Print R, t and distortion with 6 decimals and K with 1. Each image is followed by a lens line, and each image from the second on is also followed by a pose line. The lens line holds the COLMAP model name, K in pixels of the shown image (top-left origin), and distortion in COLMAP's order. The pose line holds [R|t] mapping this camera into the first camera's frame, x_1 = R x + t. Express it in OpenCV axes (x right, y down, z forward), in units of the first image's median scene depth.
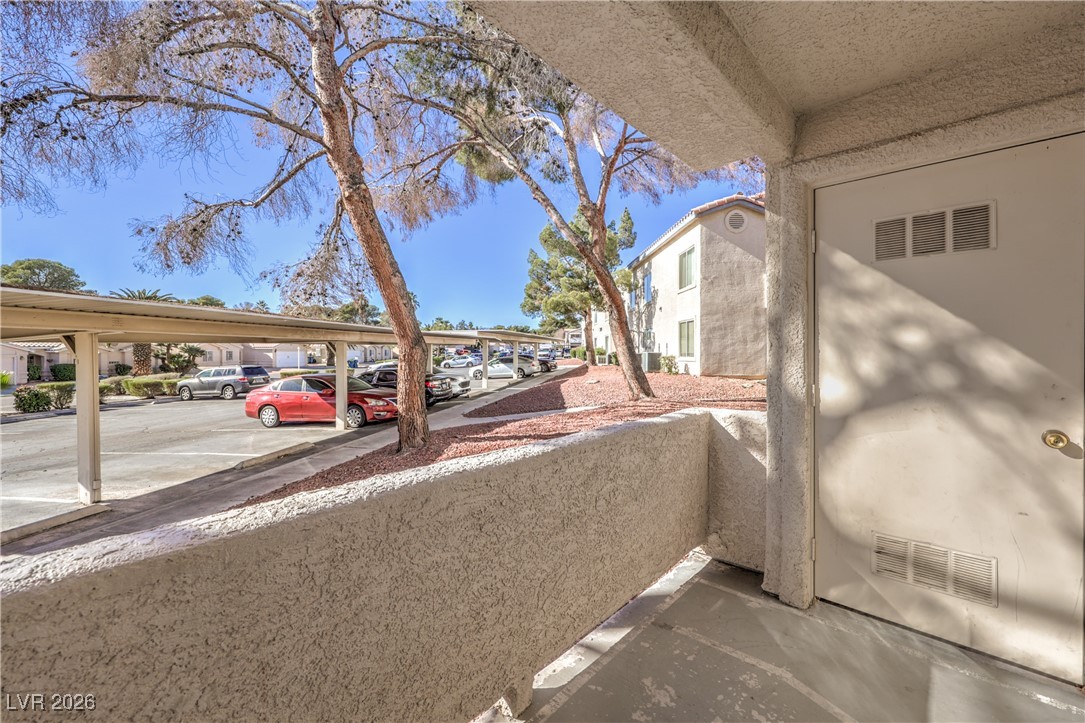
lens RADIAL K [[445.6, 0, 554.1], [0, 445.6, 350.0], [0, 0, 1]] dist [-0.000874, 0.000003]
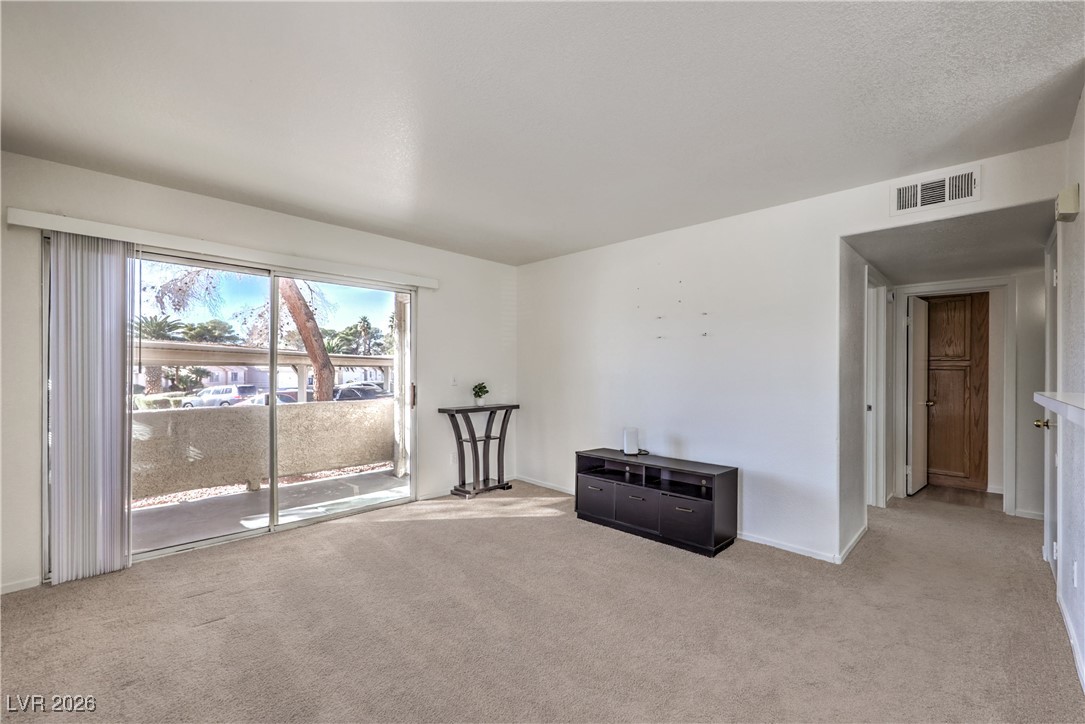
lens RADIAL K [[451.5, 0, 542.5], [0, 451.5, 372.2], [0, 0, 1]] dist [0.001088, 0.000266]
pose [[0.999238, 0.000397, -0.039023, 0.098583], [-0.000348, 0.999999, 0.001271, 0.000314], [0.039023, -0.001256, 0.999238, -0.098121]]
